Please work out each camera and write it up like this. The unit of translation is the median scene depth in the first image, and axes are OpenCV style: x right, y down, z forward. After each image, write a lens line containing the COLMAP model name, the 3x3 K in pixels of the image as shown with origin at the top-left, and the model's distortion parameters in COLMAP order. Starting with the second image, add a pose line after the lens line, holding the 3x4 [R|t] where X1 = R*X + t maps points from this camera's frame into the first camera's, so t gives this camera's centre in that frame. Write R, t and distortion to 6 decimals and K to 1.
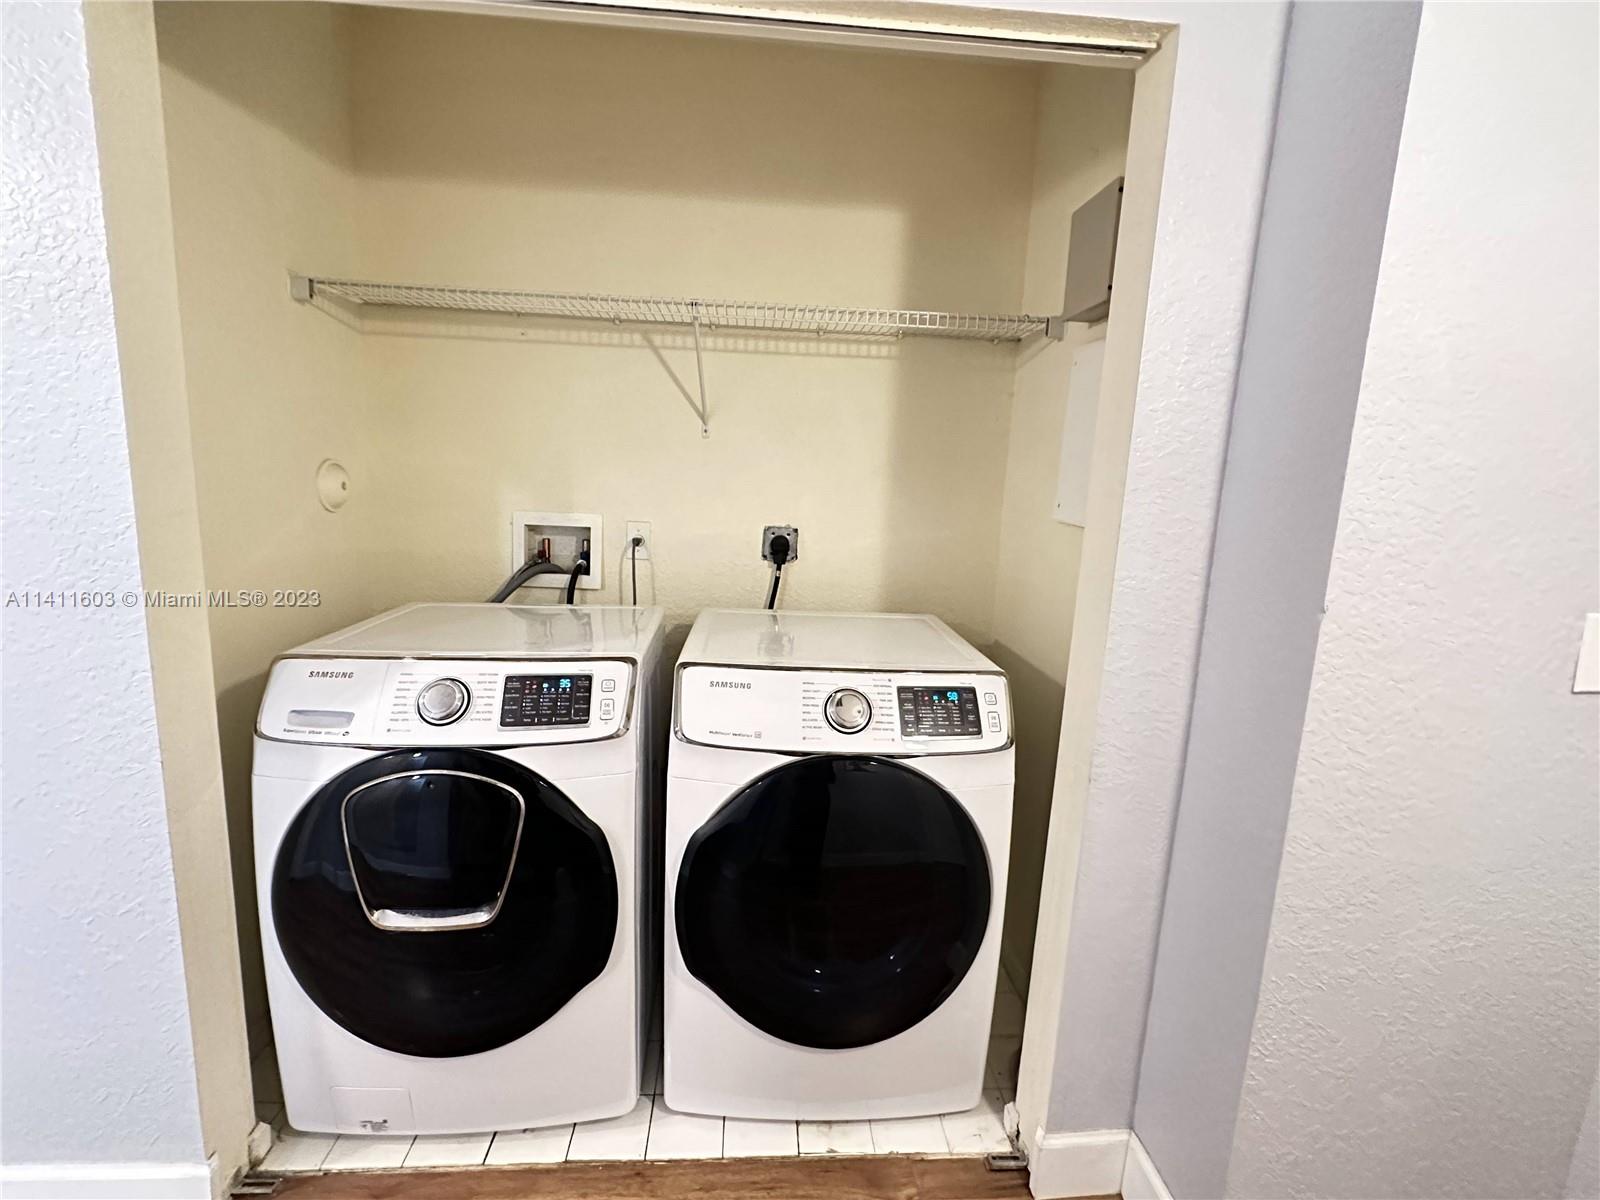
lens RADIAL K [[727.6, 0, 798.6], [0, 727.6, 605.2], [0, 0, 1]] dist [-0.001492, -0.000159]
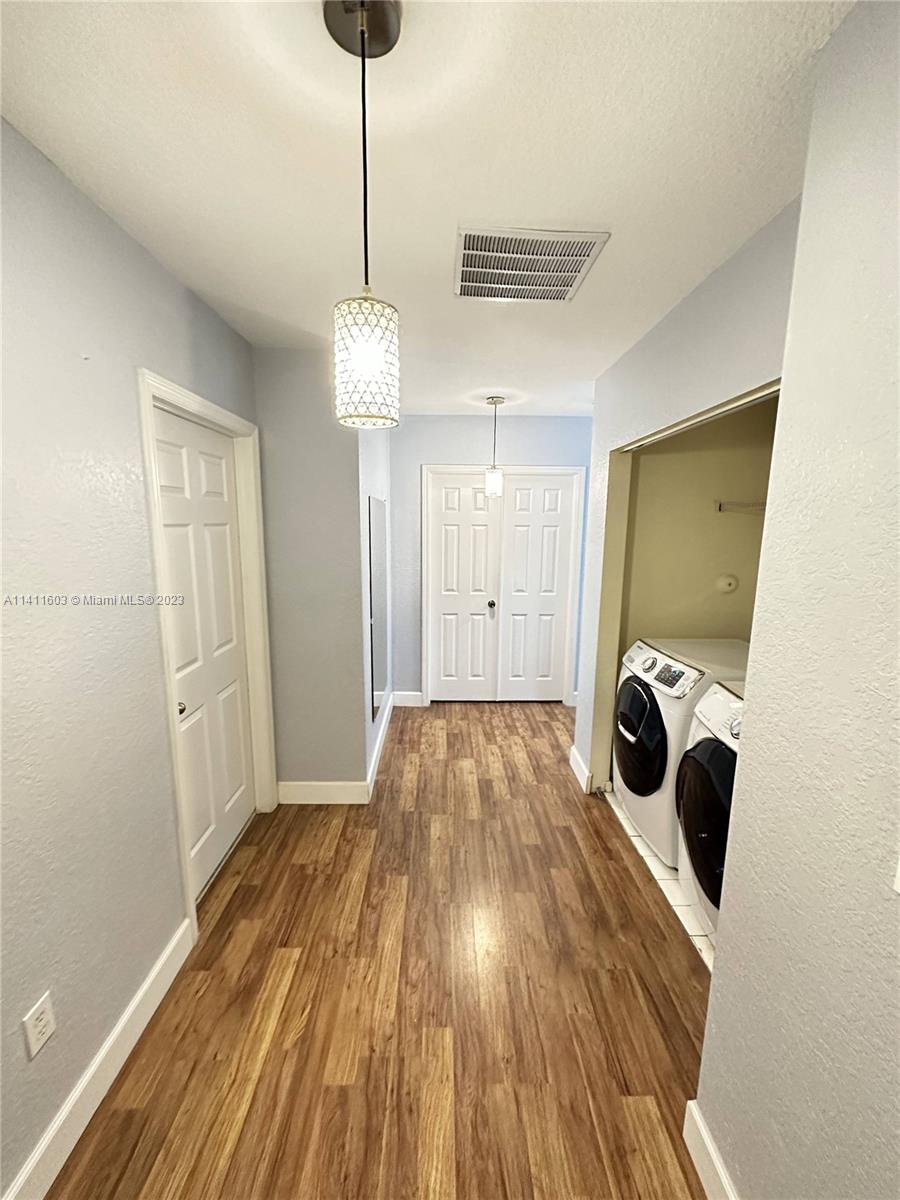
lens RADIAL K [[483.4, 0, 452.6], [0, 483.4, 601.5], [0, 0, 1]] dist [0.000248, 0.000012]
pose [[-0.050935, 0.118516, -0.991645, 1.419699], [-0.184885, 0.974652, 0.125982, -0.207682], [0.981439, 0.189757, -0.027732, 0.259338]]
